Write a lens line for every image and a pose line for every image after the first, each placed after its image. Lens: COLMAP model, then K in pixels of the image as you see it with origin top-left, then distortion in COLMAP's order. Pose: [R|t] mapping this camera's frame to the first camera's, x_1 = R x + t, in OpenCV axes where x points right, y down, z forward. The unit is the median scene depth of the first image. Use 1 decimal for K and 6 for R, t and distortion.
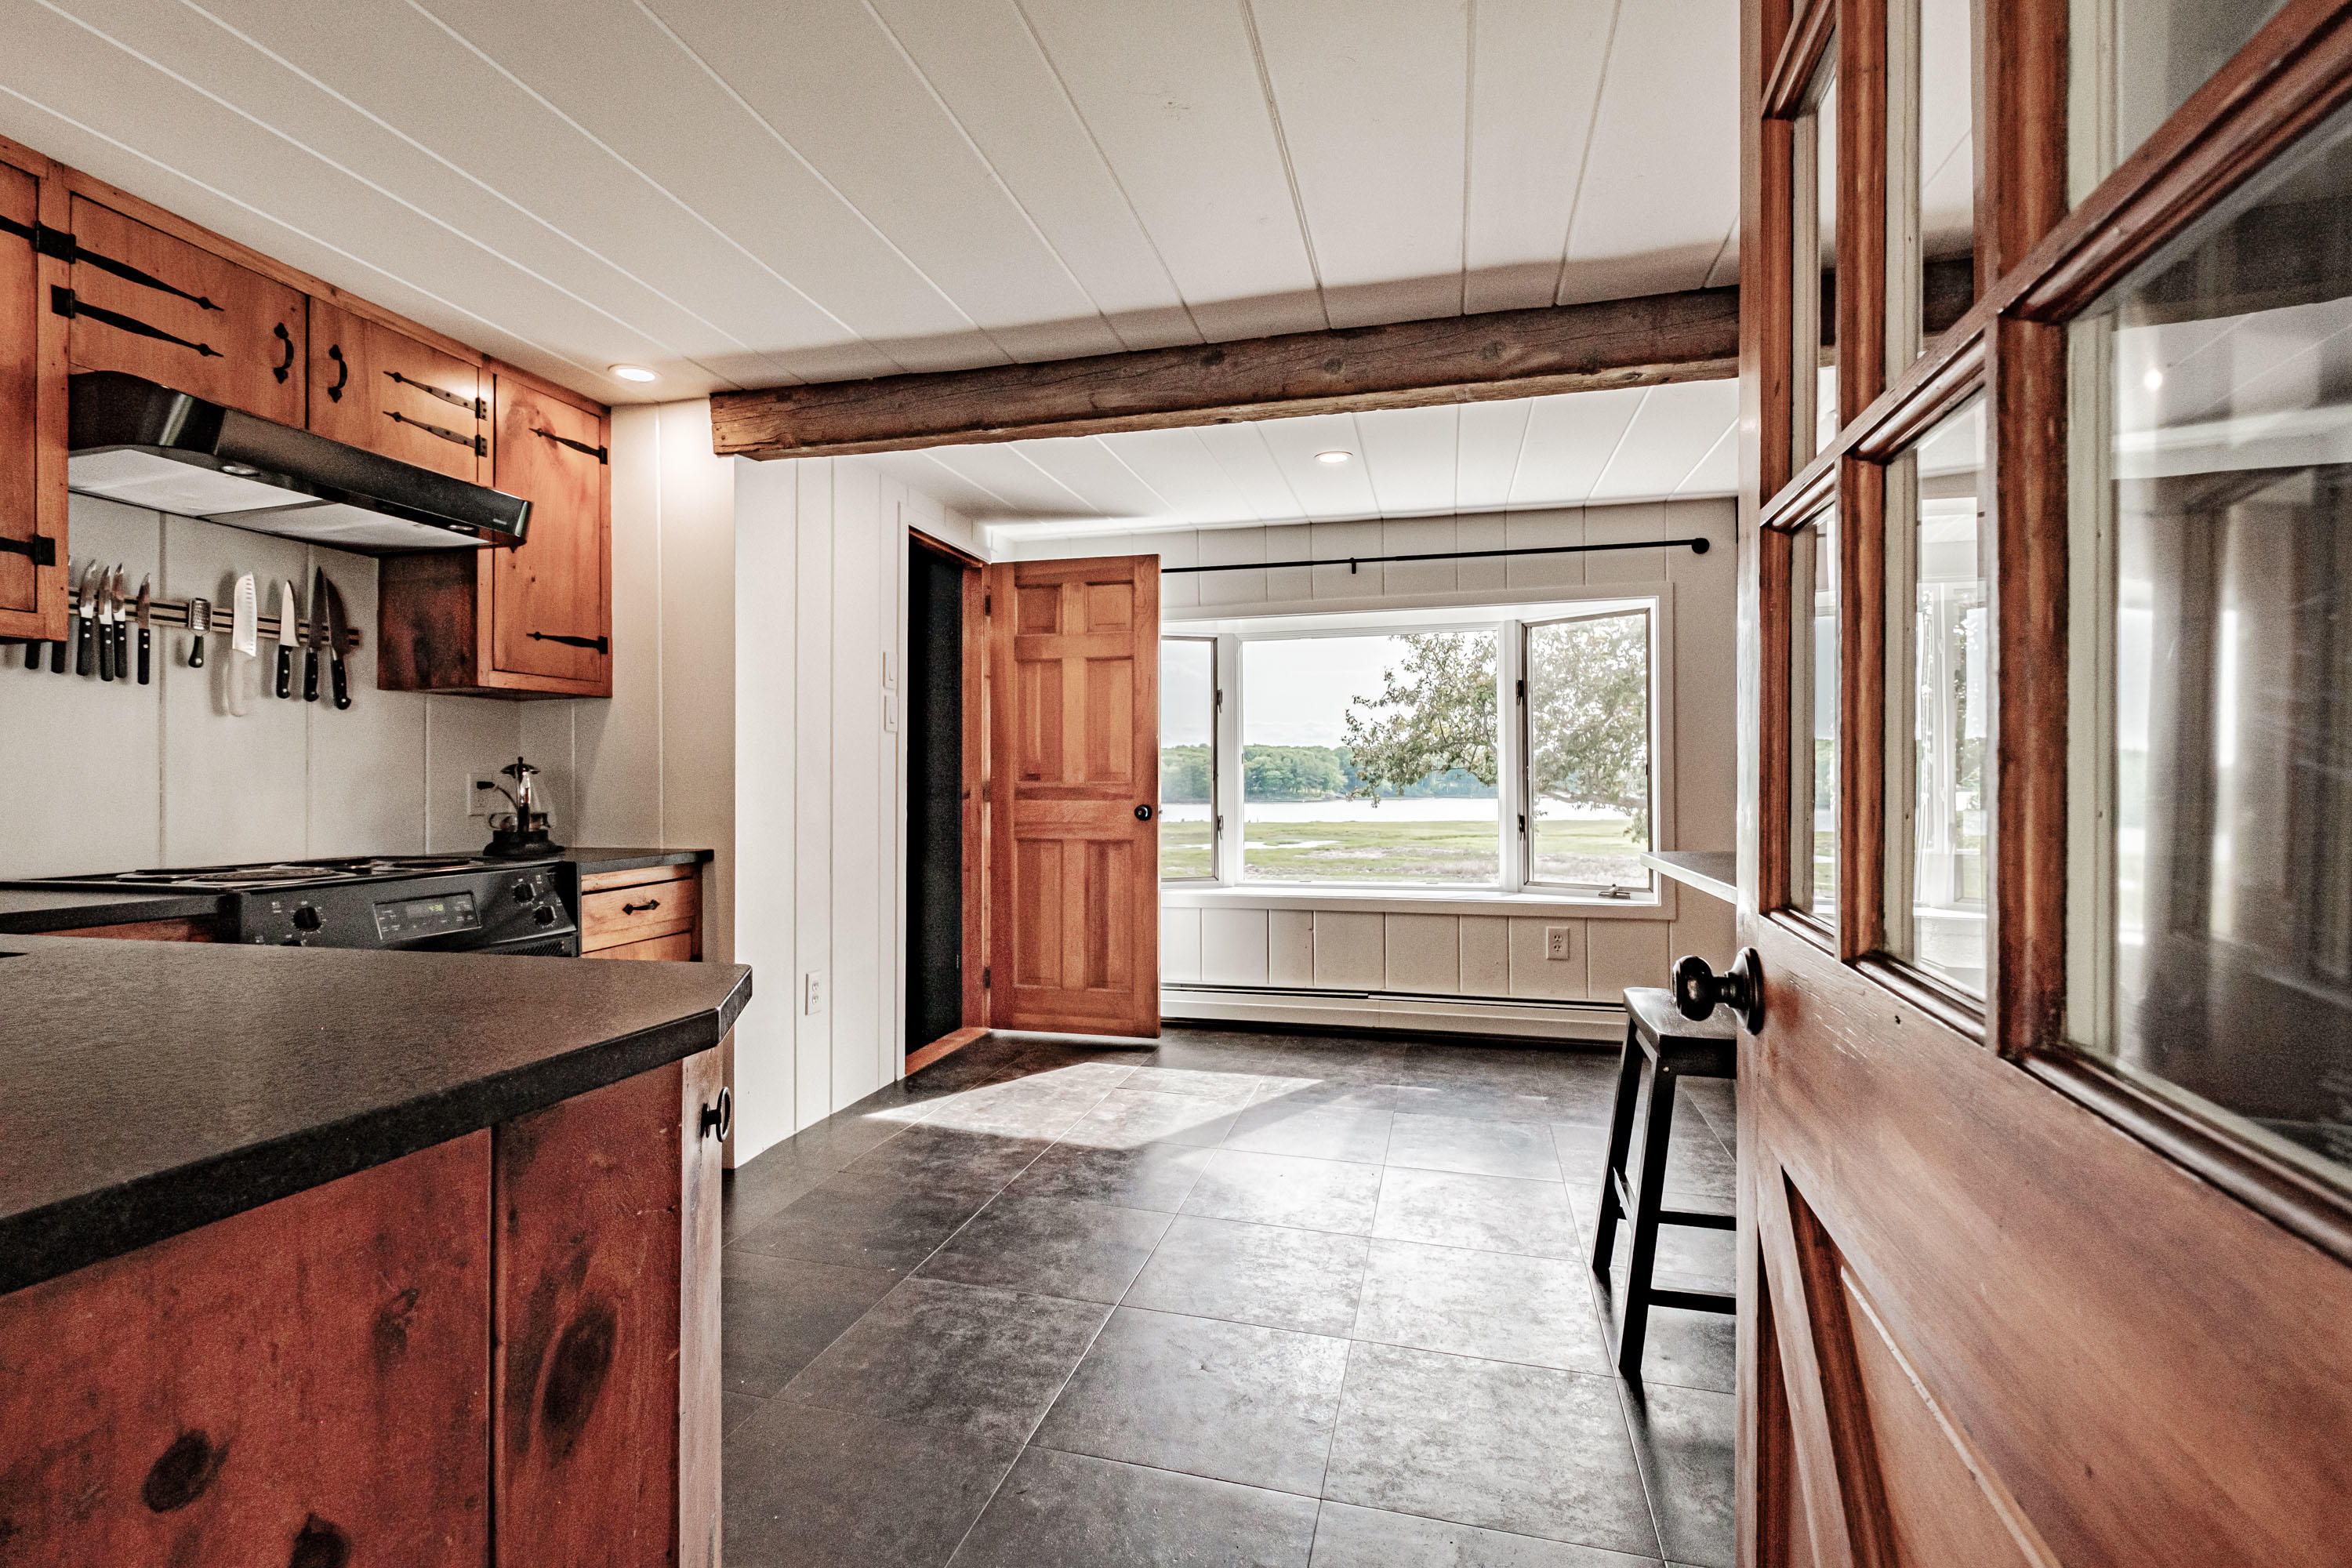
lens RADIAL K [[1072.9, 0, 1175.1], [0, 1072.9, 785.6], [0, 0, 1]] dist [0.000567, 0.000098]
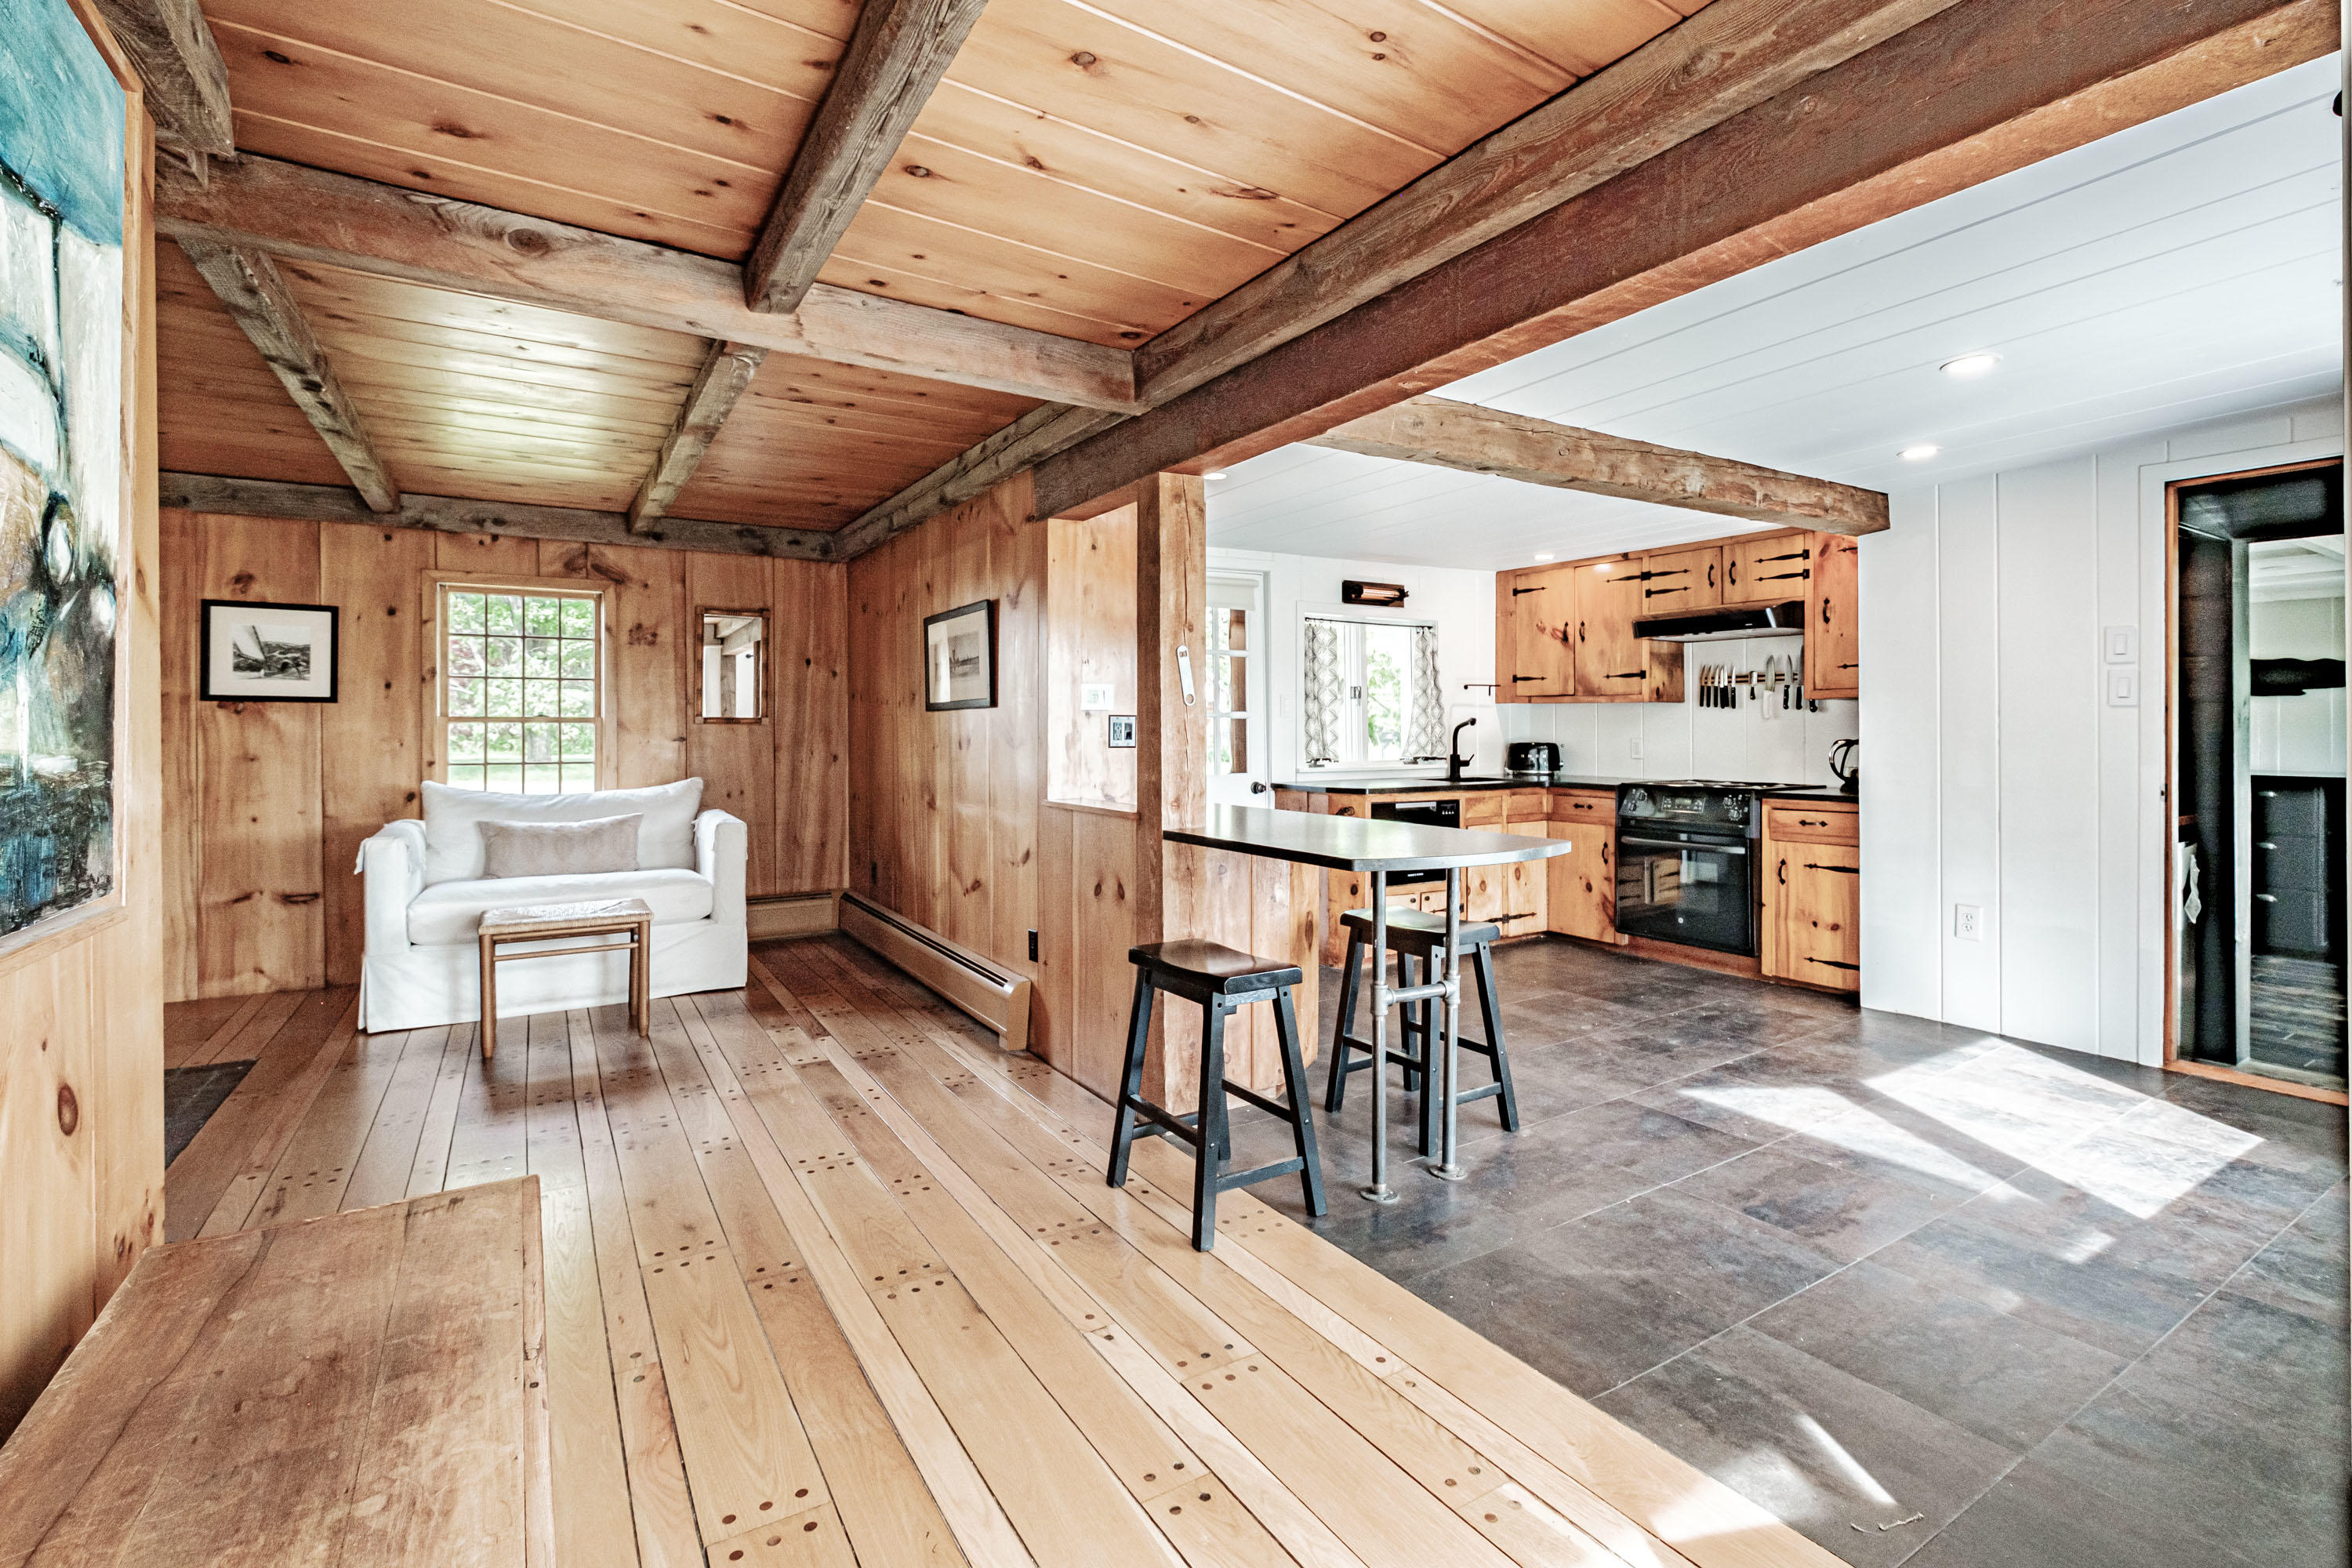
lens RADIAL K [[1072.9, 0, 1179.4], [0, 1072.9, 727.5], [0, 0, 1]] dist [0.000567, 0.000098]
pose [[-0.685400, 0.007630, -0.728127, 1.692692], [0.007552, 0.999966, 0.003370, -0.063202], [0.728127, -0.003189, -0.685434, 1.671150]]
